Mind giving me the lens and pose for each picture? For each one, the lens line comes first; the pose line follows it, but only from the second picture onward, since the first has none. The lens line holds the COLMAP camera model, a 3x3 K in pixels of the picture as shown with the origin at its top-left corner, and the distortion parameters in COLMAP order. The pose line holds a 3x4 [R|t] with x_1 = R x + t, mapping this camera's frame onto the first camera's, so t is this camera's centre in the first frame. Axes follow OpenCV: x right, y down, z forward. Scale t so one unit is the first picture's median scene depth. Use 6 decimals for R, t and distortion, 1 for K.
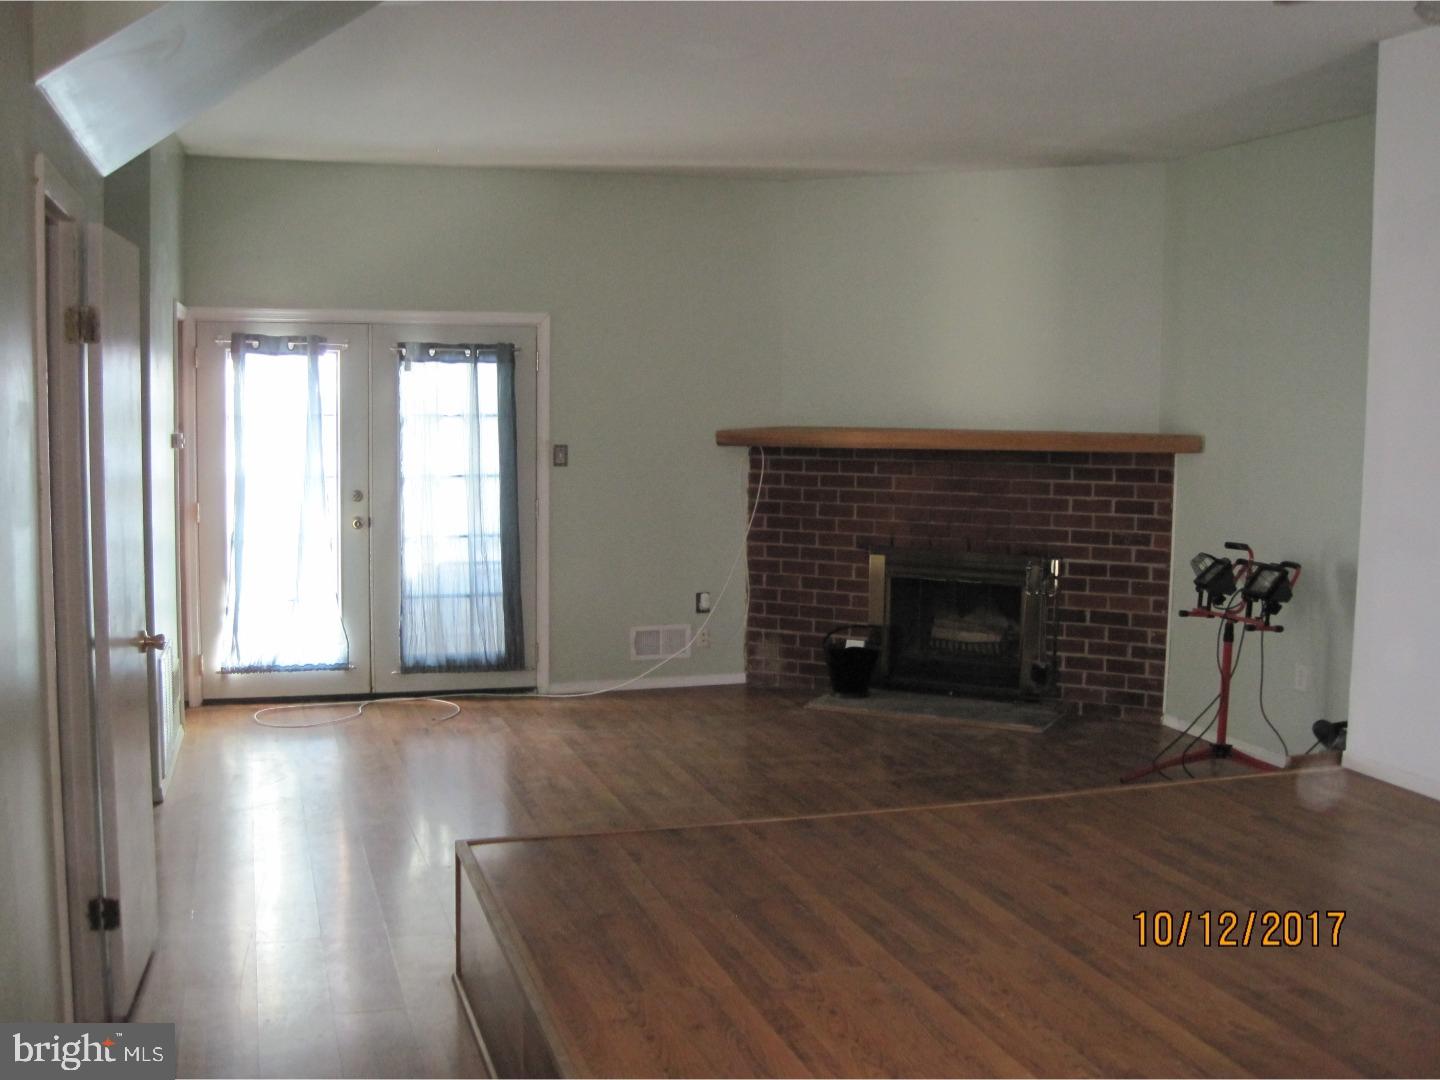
lens RADIAL K [[1489.1, 0, 720.0], [0, 1489.1, 540.0], [0, 0, 1]] dist [-0.173774, 0.131208]
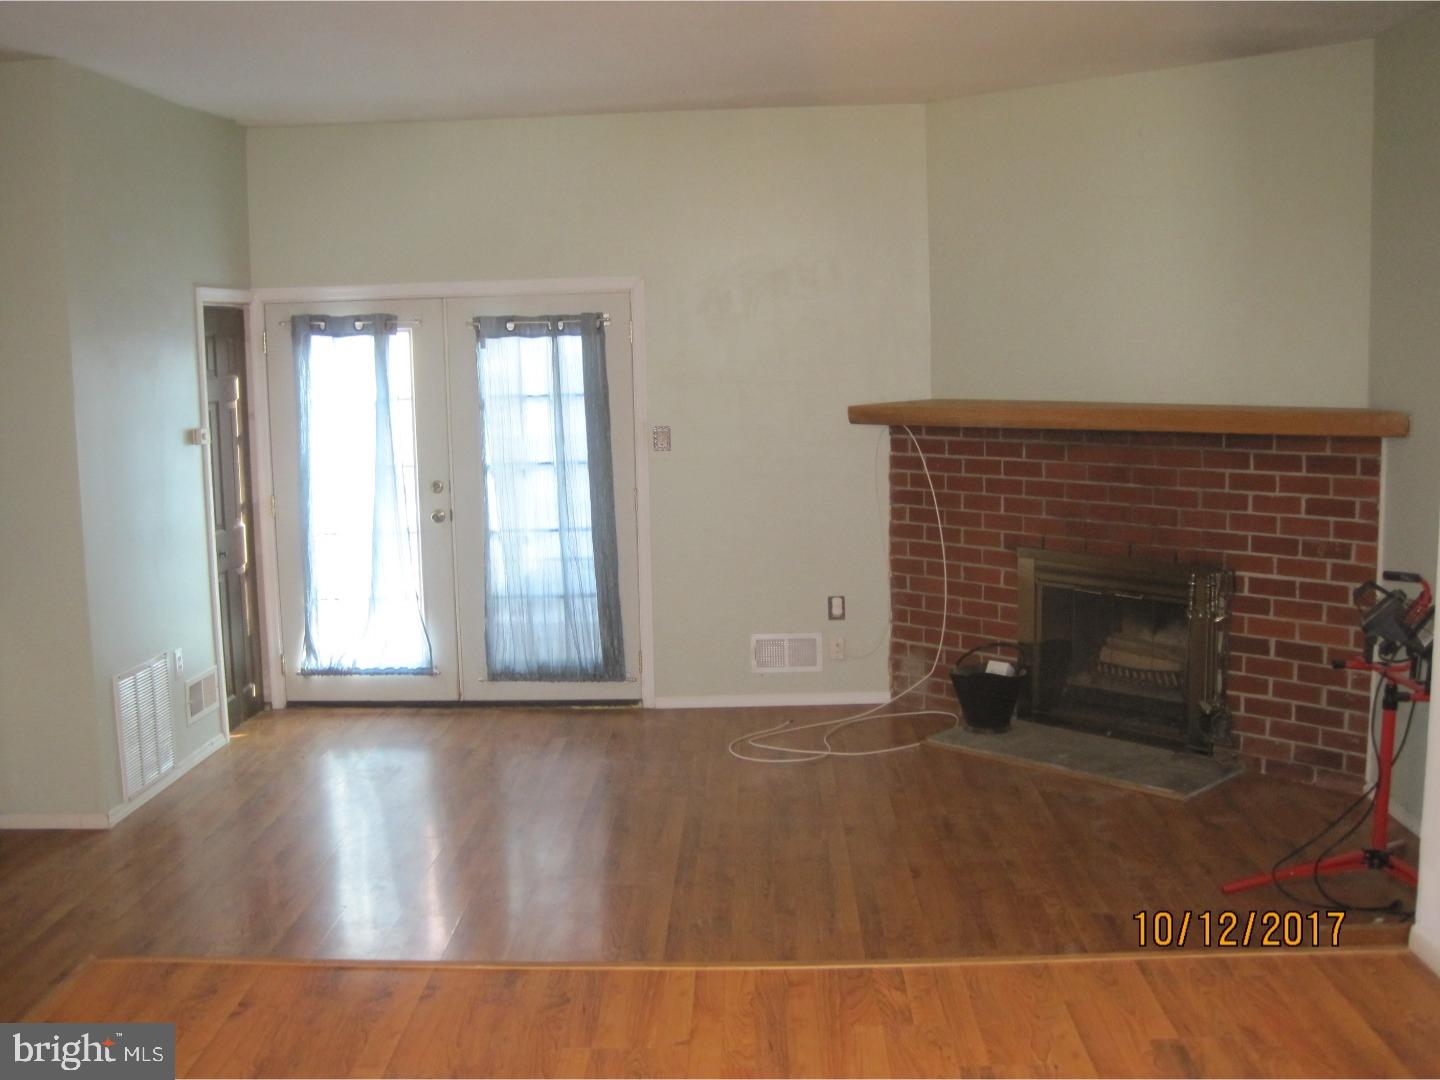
lens RADIAL K [[1489.1, 0, 720.0], [0, 1489.1, 540.0], [0, 0, 1]] dist [-0.173774, 0.131208]
pose [[0.943902, 0.013831, -0.329936, 0.223843], [-0.000147, 0.999140, 0.041466, -0.034950], [0.330226, -0.039091, 0.943092, 0.190601]]
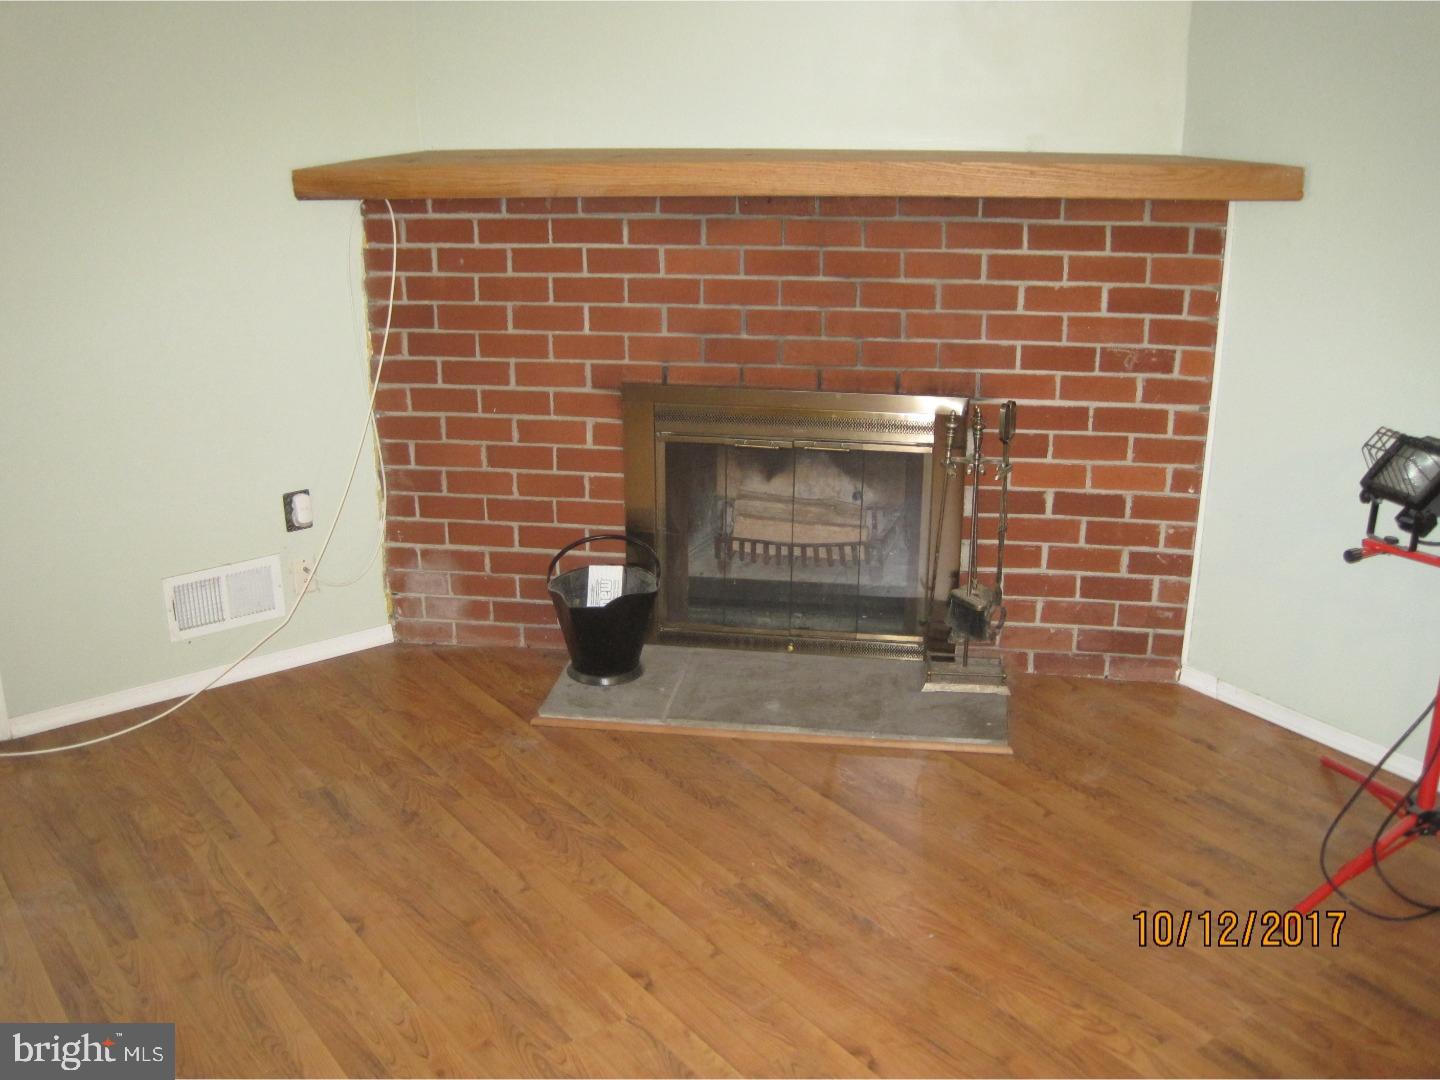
lens RADIAL K [[1489.1, 0, 720.0], [0, 1489.1, 540.0], [0, 0, 1]] dist [-0.173774, 0.131208]
pose [[0.951698, -0.114805, 0.284764, -0.019945], [0.044985, 0.969592, 0.240557, -0.069056], [-0.303722, -0.216127, 0.927924, 0.523913]]
